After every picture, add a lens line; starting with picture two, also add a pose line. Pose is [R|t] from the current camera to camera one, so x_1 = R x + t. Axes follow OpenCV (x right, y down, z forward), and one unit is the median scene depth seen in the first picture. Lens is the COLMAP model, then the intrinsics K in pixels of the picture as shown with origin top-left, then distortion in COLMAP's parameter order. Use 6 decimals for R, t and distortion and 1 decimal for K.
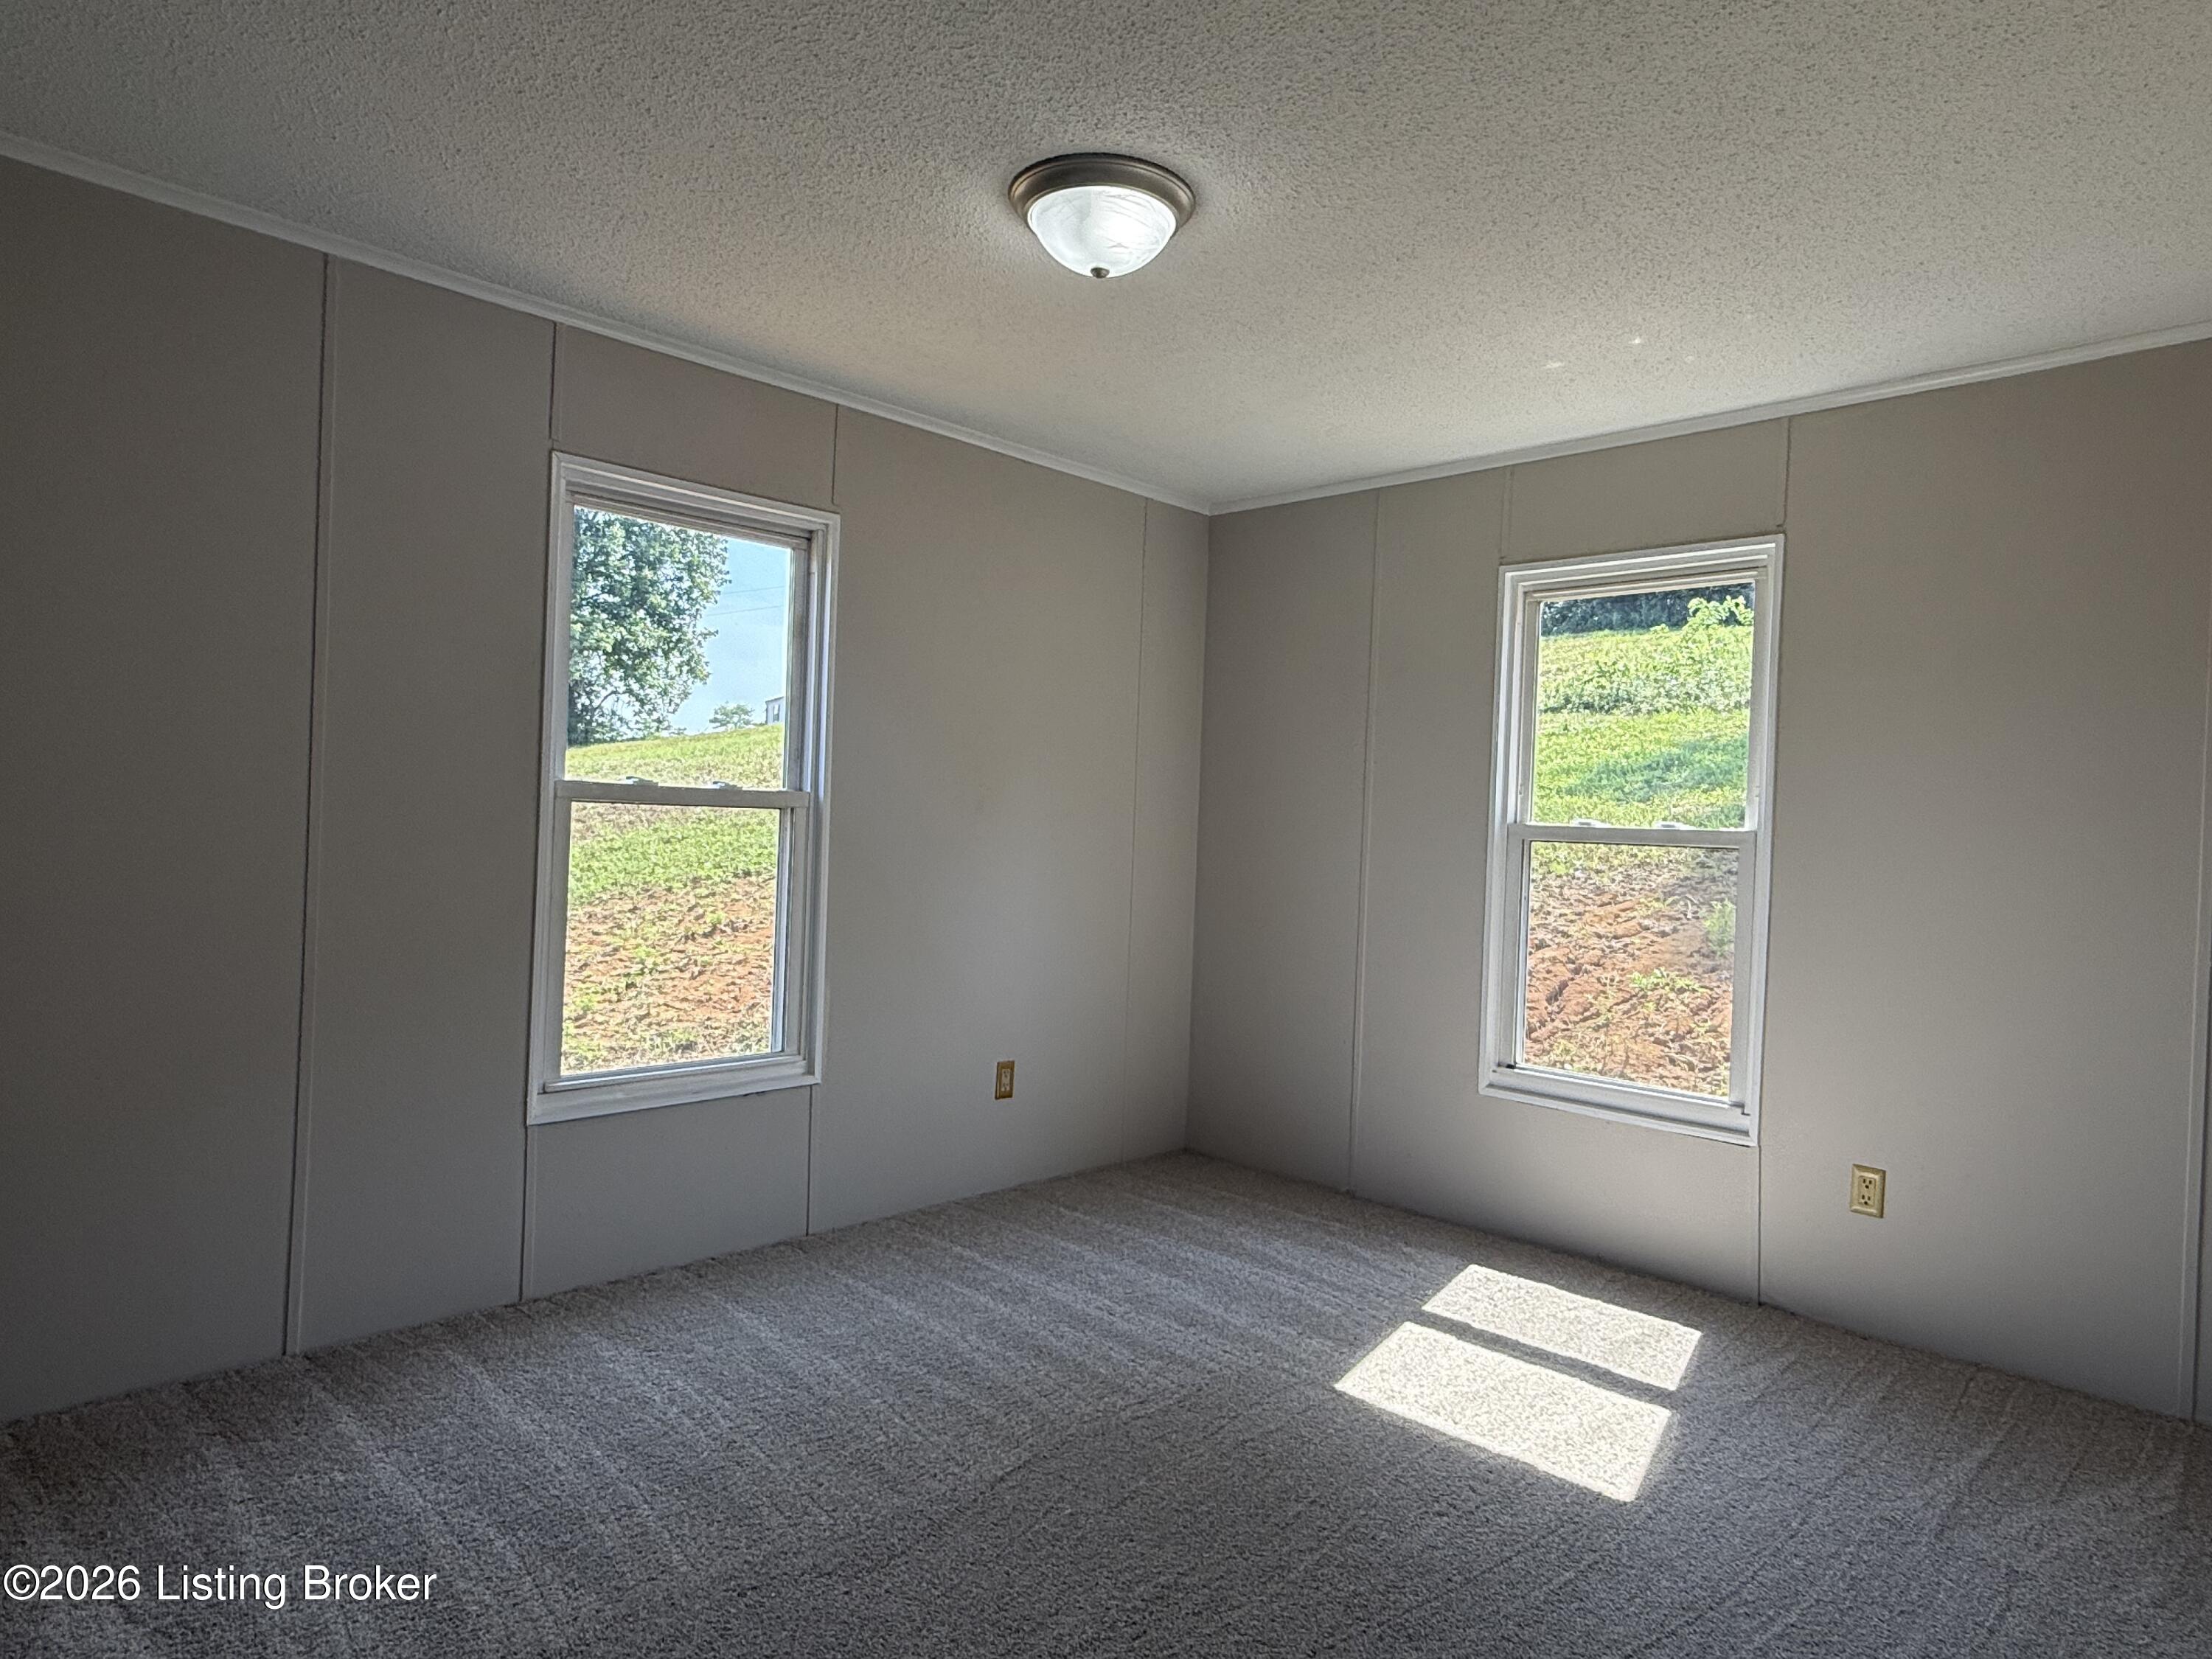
lens RADIAL K [[1367.6, 0, 1109.7], [0, 1367.6, 825.1], [0, 0, 1]] dist [-0.041994, 0.002652]
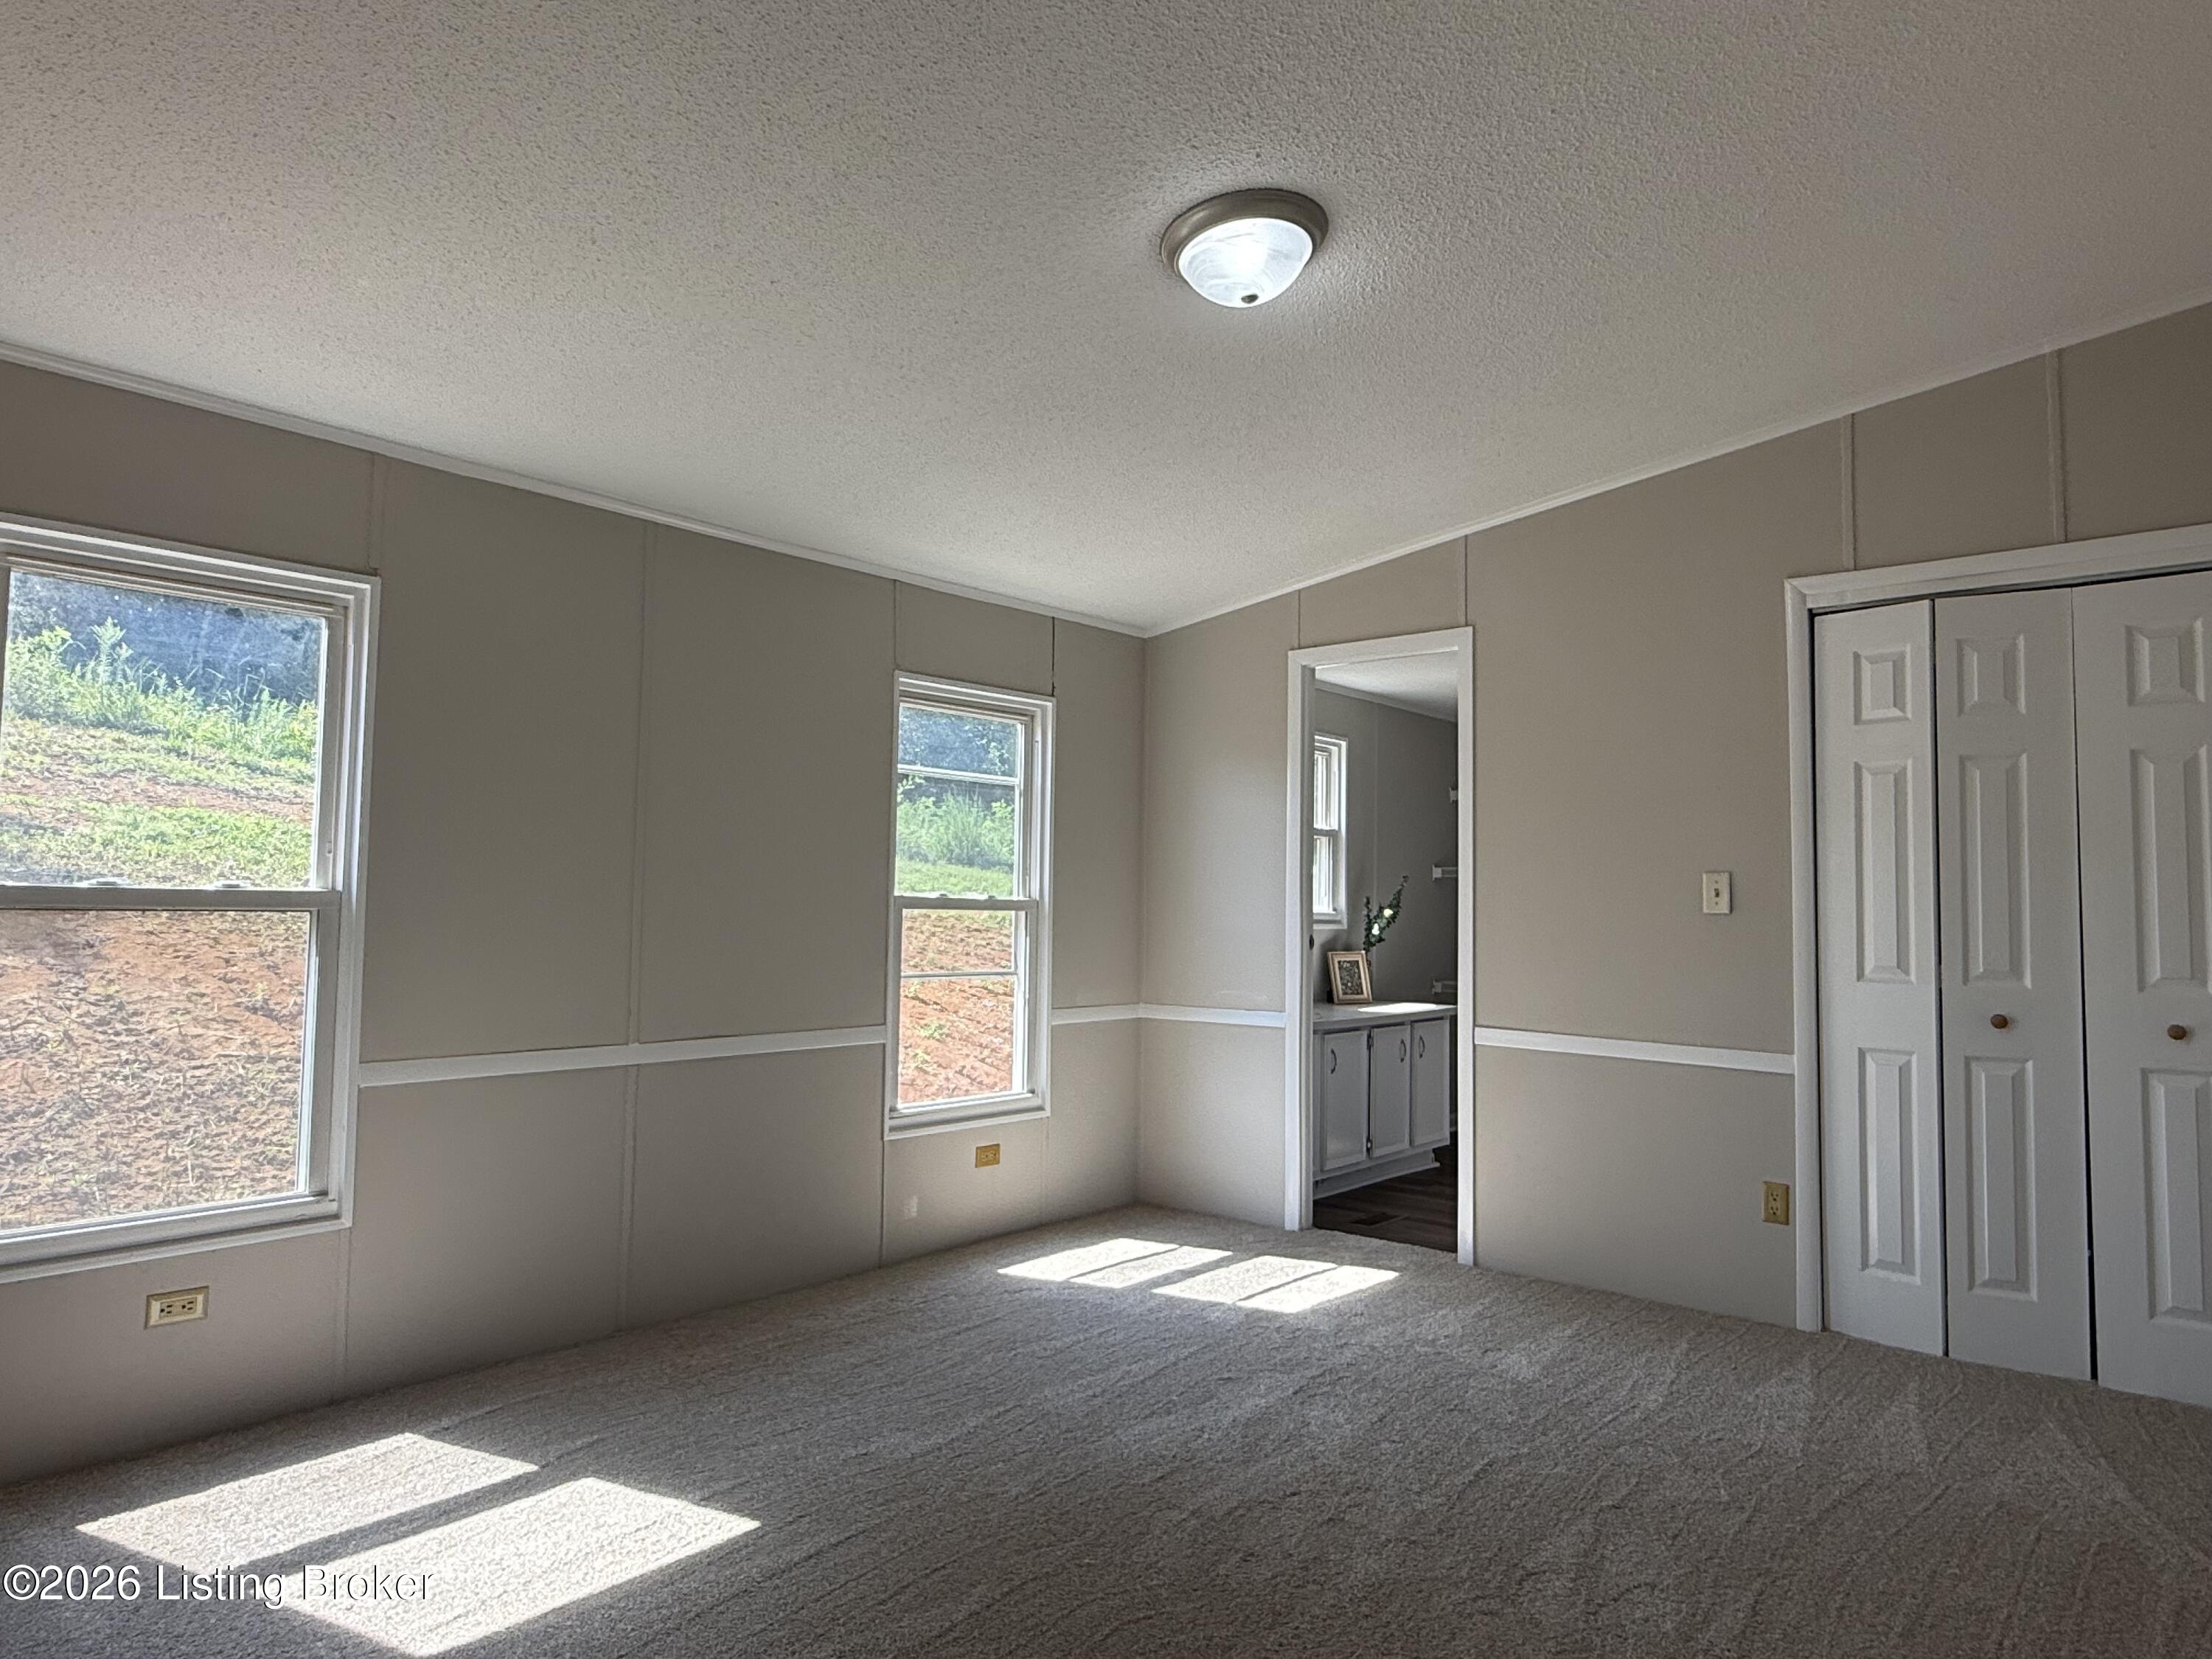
lens RADIAL K [[1333.7, 0, 1109.3], [0, 1333.7, 835.7], [0, 0, 1]] dist [0.002464, -0.000975]
pose [[-0.110830, 0.015493, 0.993719, -0.482057], [-0.006742, 0.999844, -0.016341, -0.020105], [-0.993817, -0.008511, -0.110708, 0.571604]]
